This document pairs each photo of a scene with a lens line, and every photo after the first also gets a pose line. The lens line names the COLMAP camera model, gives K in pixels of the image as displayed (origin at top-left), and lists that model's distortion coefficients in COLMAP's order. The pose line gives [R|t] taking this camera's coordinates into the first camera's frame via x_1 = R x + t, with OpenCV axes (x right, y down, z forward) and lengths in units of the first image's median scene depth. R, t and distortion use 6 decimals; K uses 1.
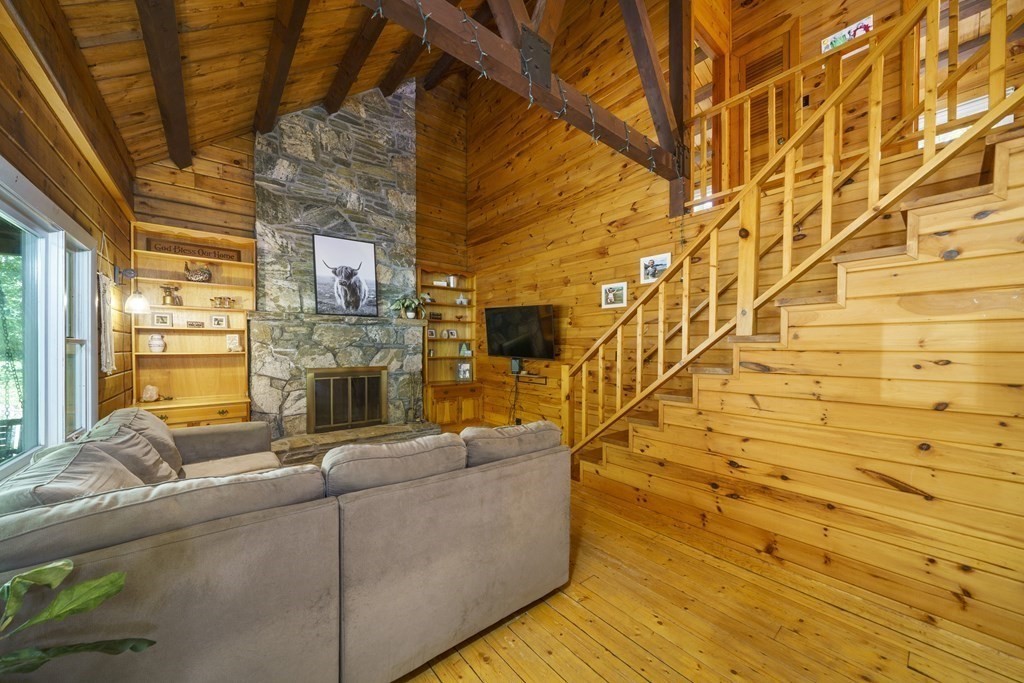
lens RADIAL K [[359.0, 0, 481.4], [0, 359.0, 351.5], [0, 0, 1]] dist [-0.006015, -0.000103]
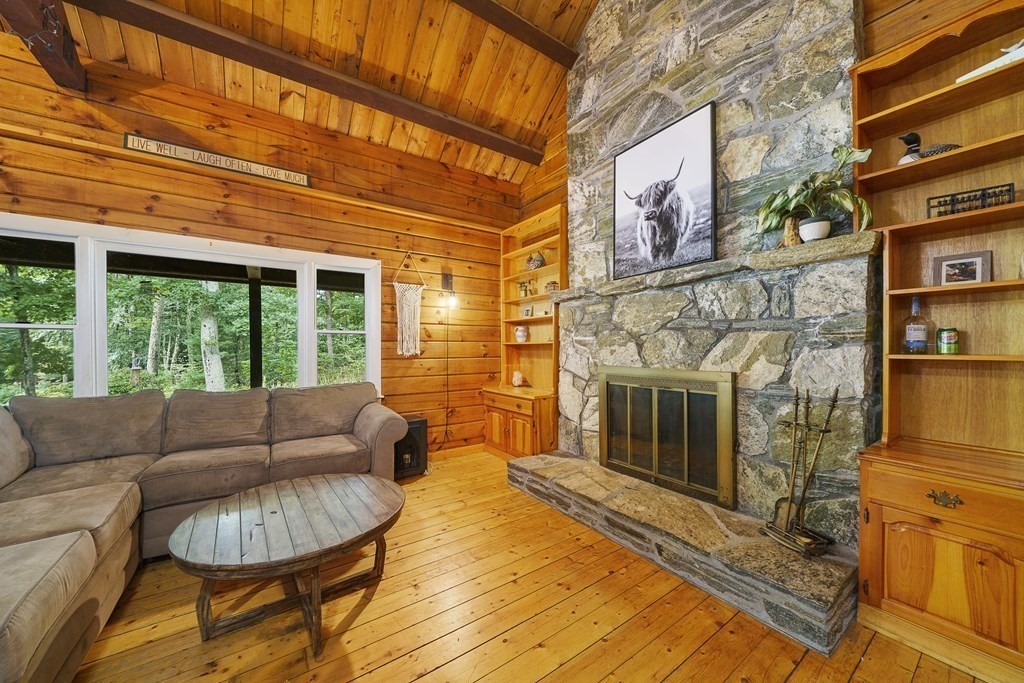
lens RADIAL K [[359.0, 0, 508.2], [0, 359.0, 347.1], [0, 0, 1]] dist [-0.006015, -0.000103]
pose [[-0.010944, 0.002585, -0.999937, 0.171397], [-0.006089, 0.999978, 0.002652, 0.011577], [0.999922, 0.006118, -0.010928, 0.802184]]
